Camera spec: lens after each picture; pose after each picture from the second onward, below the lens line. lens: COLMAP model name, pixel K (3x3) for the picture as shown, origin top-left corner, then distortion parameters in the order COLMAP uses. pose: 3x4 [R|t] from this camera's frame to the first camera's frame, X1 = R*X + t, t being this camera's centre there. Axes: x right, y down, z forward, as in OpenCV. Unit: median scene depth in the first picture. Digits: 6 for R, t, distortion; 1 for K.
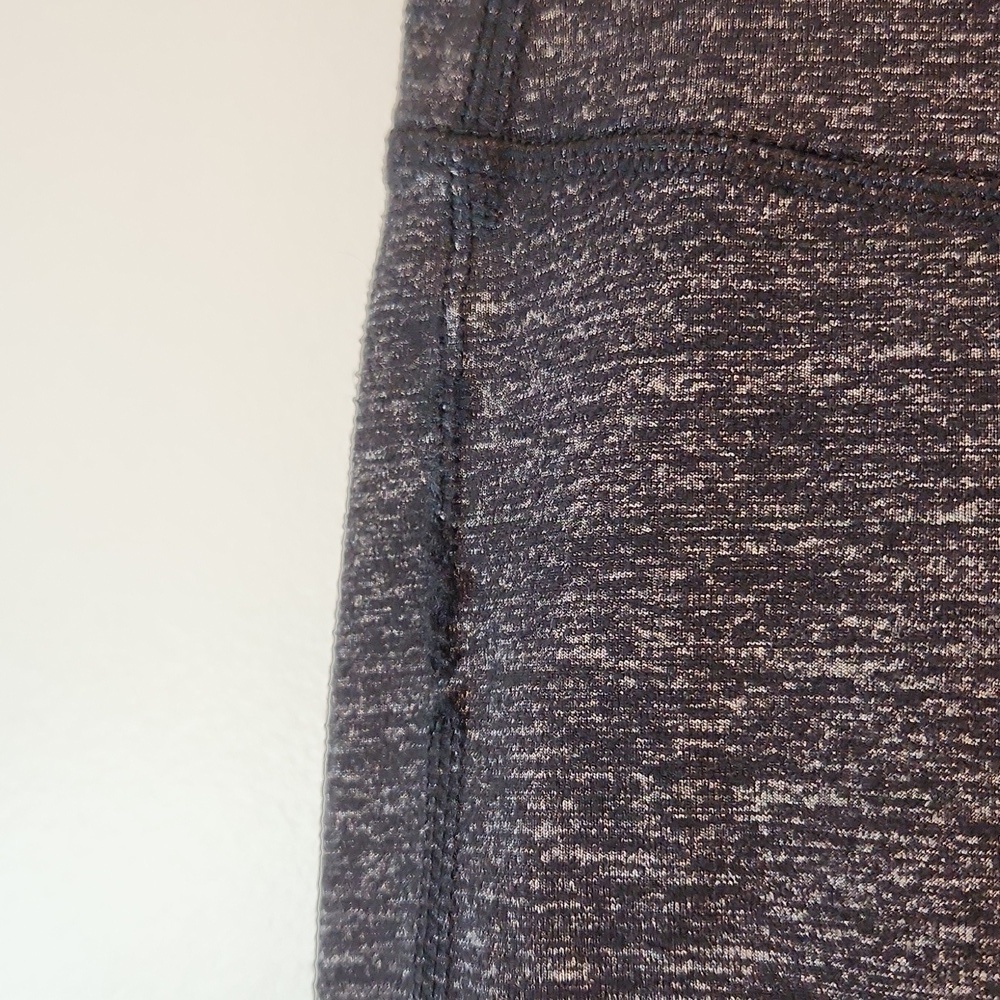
lens RADIAL K [[1452.9, 0, 534.9], [0, 1452.9, 505.2], [0, 0, 1]] dist [0.079336, 0.000000]
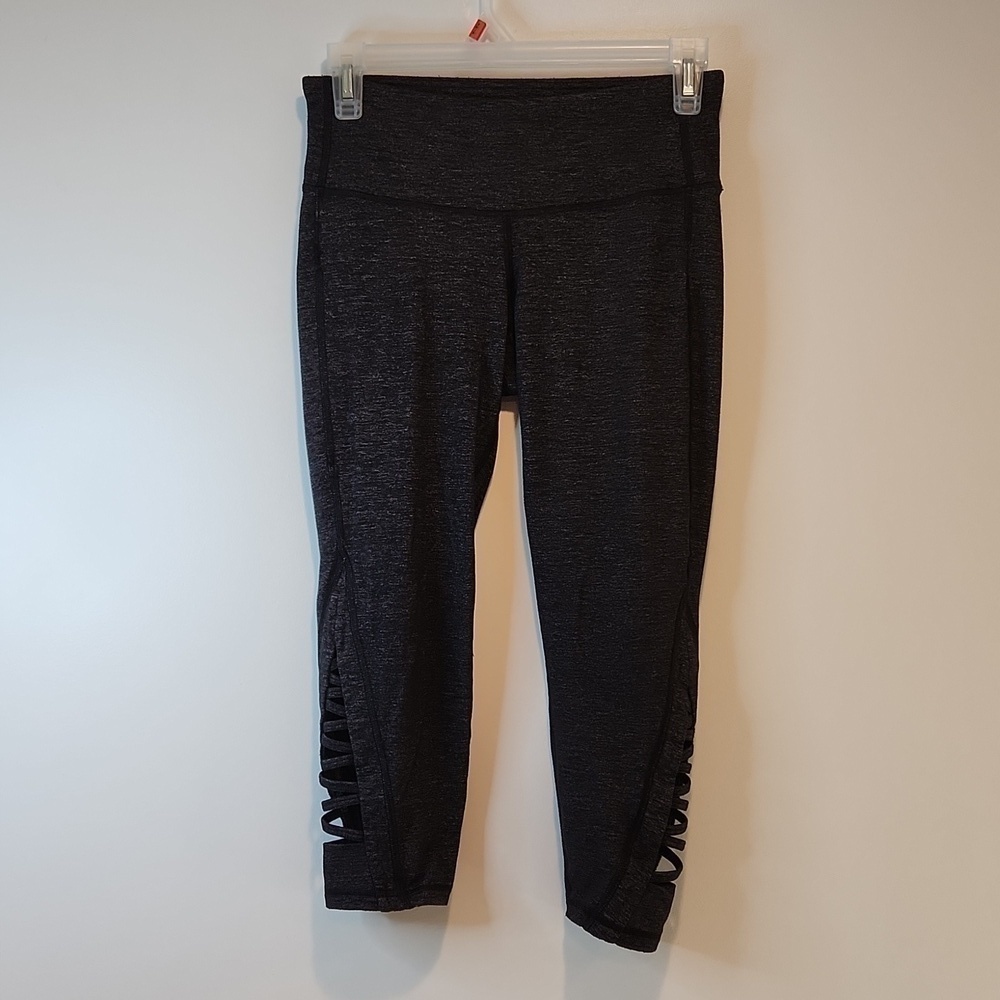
lens RADIAL K [[1452.9, 0, 503.9], [0, 1452.9, 497.7], [0, 0, 1]] dist [0.079336, 0.000000]
pose [[0.951430, -0.055796, 0.302767, -1.548154], [0.022548, 0.993428, 0.112219, 0.508973], [-0.307039, -0.099942, 0.946435, -6.674234]]
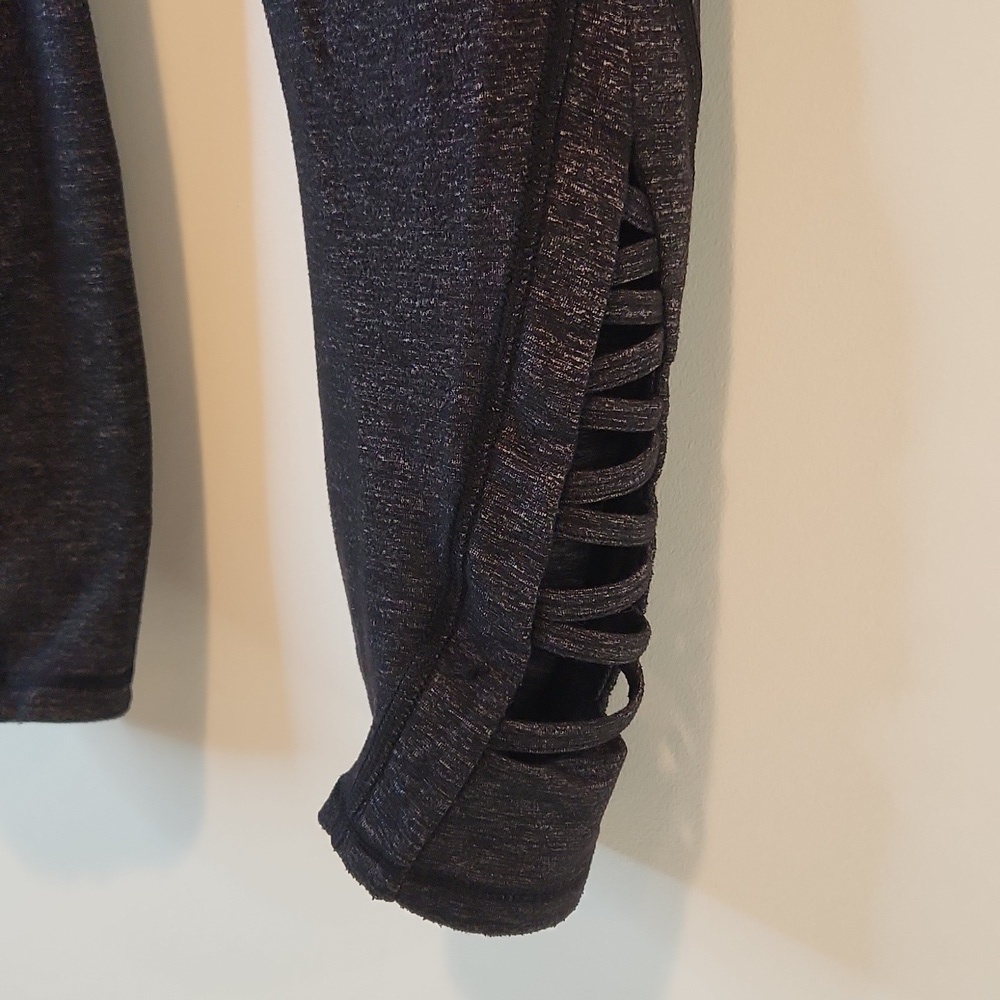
lens RADIAL K [[1452.9, 0, 520.6], [0, 1452.9, 493.8], [0, 0, 1]] dist [0.079336, 0.000000]
pose [[0.980359, -0.066160, -0.185796, 1.860913], [0.126916, 0.932713, 0.337547, 2.109744], [0.150962, -0.354498, 0.922790, -2.090095]]
